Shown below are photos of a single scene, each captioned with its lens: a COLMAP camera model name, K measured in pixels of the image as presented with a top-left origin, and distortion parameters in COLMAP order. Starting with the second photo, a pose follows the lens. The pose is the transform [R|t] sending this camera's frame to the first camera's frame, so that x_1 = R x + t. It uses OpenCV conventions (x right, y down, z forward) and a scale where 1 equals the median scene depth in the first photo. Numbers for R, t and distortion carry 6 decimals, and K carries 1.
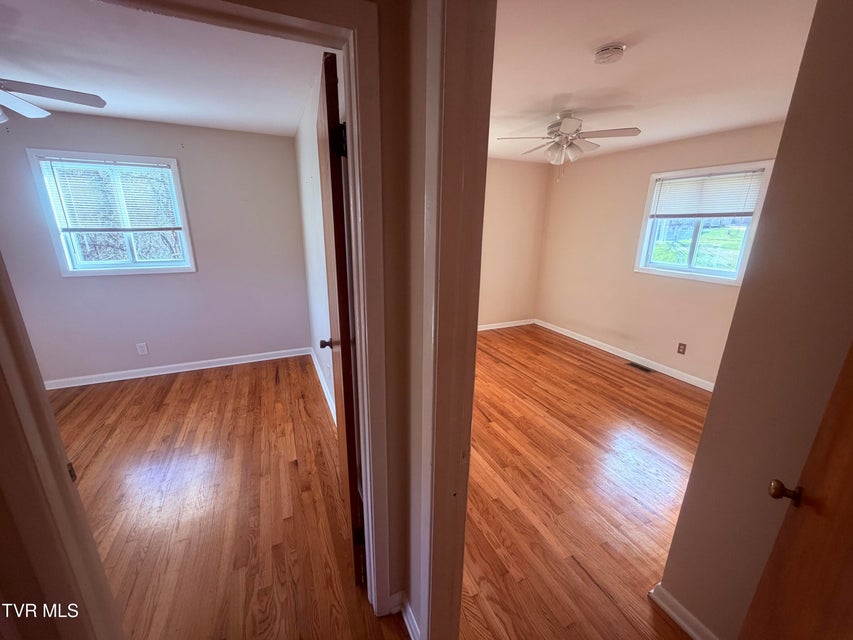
lens RADIAL K [[339.6, 0, 423.3], [0, 339.6, 320.8], [0, 0, 1]] dist [-0.000269, -0.000593]
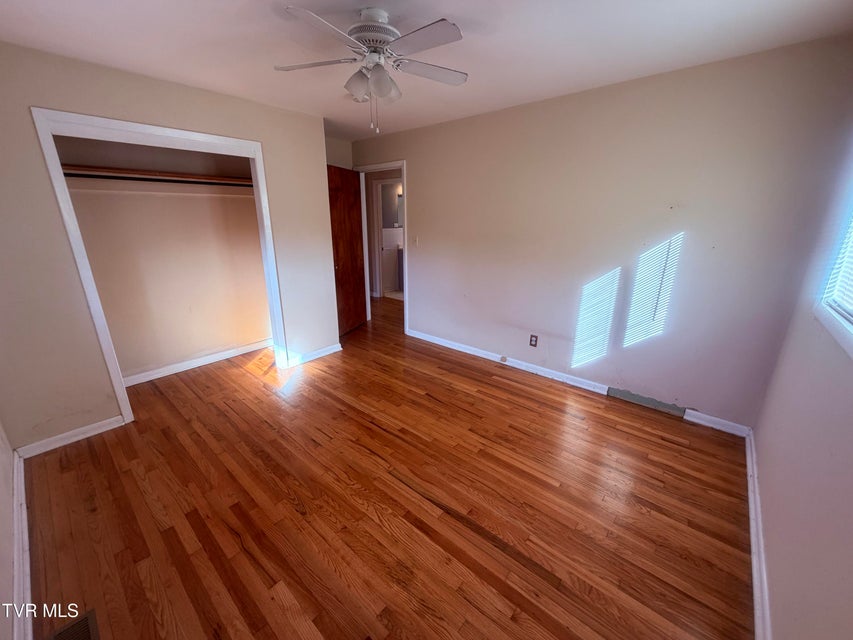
lens RADIAL K [[339.6, 0, 426.6], [0, 339.6, 320.4], [0, 0, 1]] dist [-0.000269, -0.000593]
pose [[-0.905535, 0.113482, -0.408813, 0.505508], [-0.127847, 0.845792, 0.517969, -0.374713], [0.404551, 0.521304, -0.751385, 1.400555]]
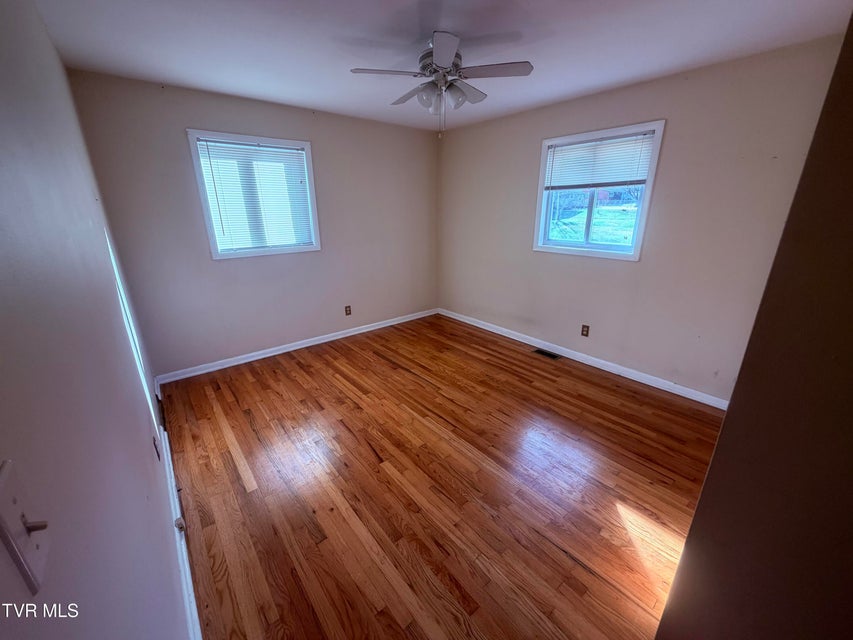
lens RADIAL K [[339.6, 0, 423.8], [0, 339.6, 321.0], [0, 0, 1]] dist [-0.000269, -0.000593]
pose [[0.964991, -0.099827, 0.242544, 0.113287], [0.089993, 0.994619, 0.051320, -0.035198], [-0.246362, -0.027696, 0.968782, 0.215804]]
